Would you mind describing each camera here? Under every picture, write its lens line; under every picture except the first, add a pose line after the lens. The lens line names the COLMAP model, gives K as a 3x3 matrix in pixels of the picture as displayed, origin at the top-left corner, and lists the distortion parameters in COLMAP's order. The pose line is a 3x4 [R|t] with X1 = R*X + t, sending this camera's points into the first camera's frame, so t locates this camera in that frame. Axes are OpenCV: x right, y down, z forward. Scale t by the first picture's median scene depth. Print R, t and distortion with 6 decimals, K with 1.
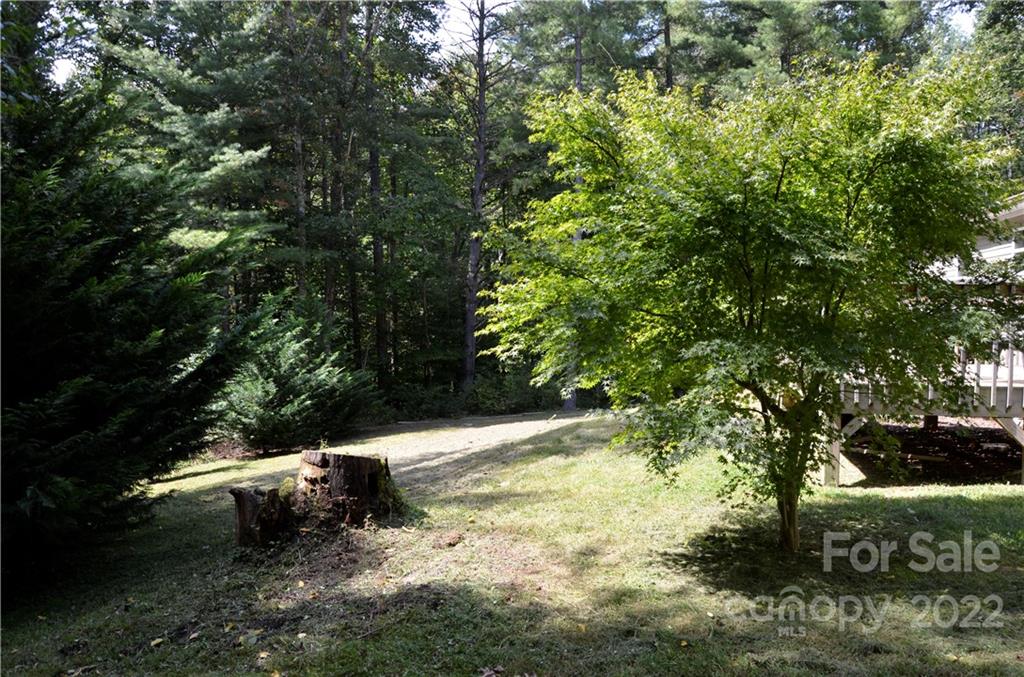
lens RADIAL K [[790.6, 0, 506.9], [0, 790.6, 357.2], [0, 0, 1]] dist [-0.157534, 0.135471]
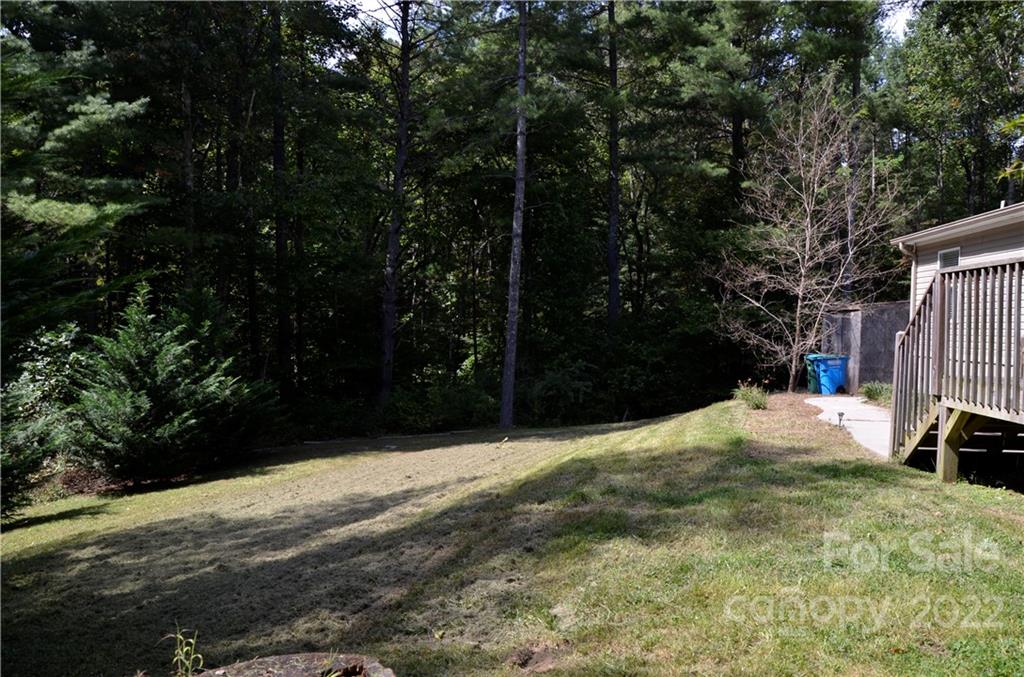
lens RADIAL K [[790.6, 0, 506.9], [0, 790.6, 357.2], [0, 0, 1]] dist [-0.157534, 0.135471]
pose [[0.991784, 0.009668, 0.127556, -0.037669], [-0.008143, 0.999889, -0.012467, 0.000715], [-0.127663, 0.011325, 0.991753, 0.176636]]
